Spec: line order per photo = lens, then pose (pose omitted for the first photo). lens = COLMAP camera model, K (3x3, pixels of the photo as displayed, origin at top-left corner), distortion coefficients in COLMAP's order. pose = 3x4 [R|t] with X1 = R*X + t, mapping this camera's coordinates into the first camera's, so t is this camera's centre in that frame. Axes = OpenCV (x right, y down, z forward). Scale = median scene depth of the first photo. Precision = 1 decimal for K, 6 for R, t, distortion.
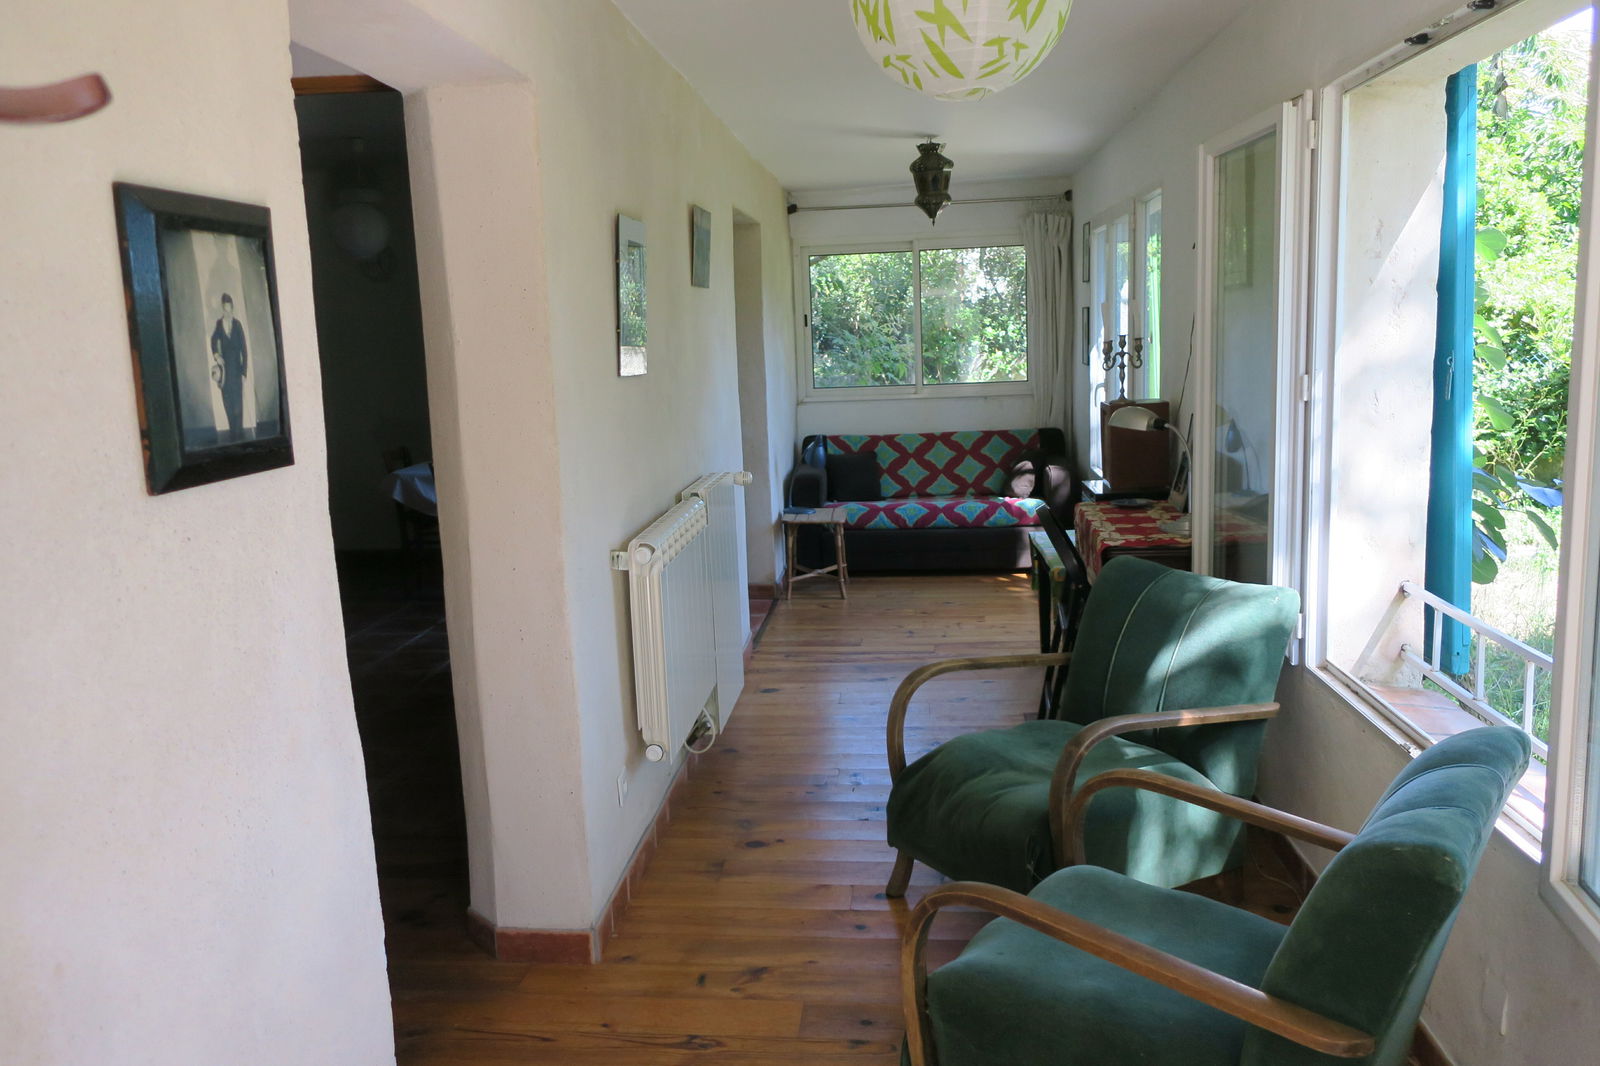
lens RADIAL K [[1267.7, 0, 799.2], [0, 1267.7, 531.7], [0, 0, 1]] dist [0.005492, 0.001876]
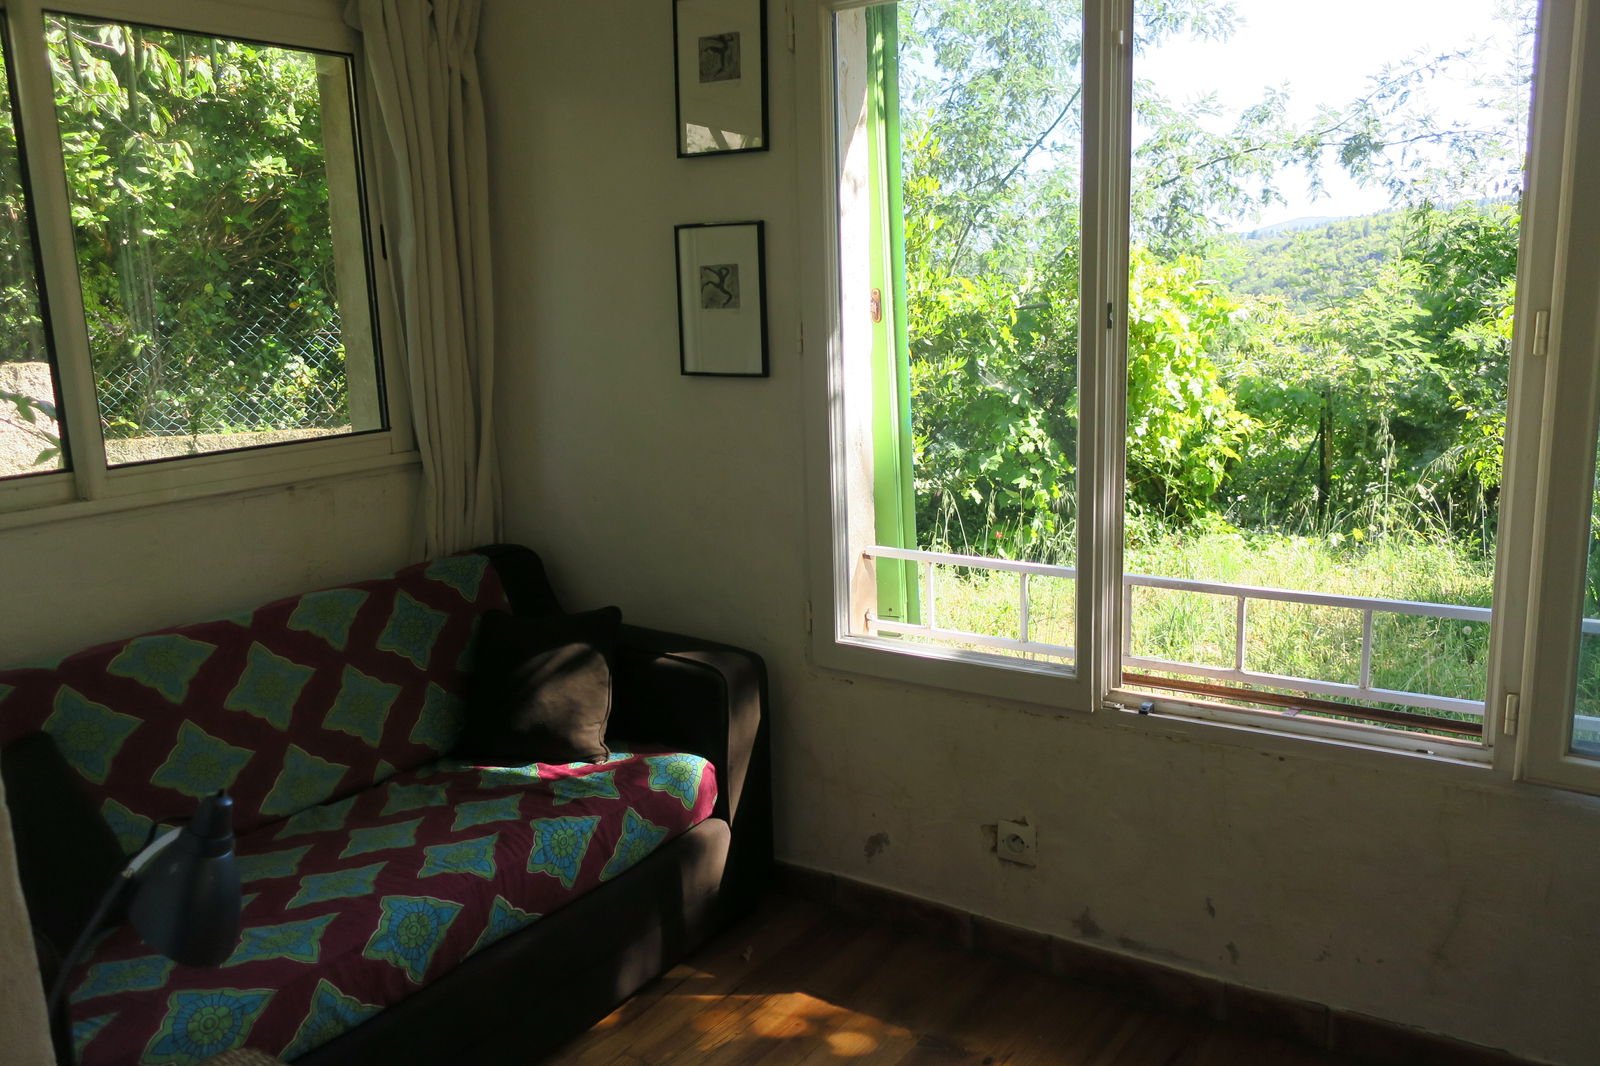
lens RADIAL K [[1267.7, 0, 801.5], [0, 1267.7, 534.2], [0, 0, 1]] dist [0.005492, 0.001876]
pose [[0.487485, -0.141425, 0.861602, -0.089143], [0.151819, 0.985493, 0.075863, -0.101678], [-0.859831, 0.093825, 0.501884, 0.732715]]
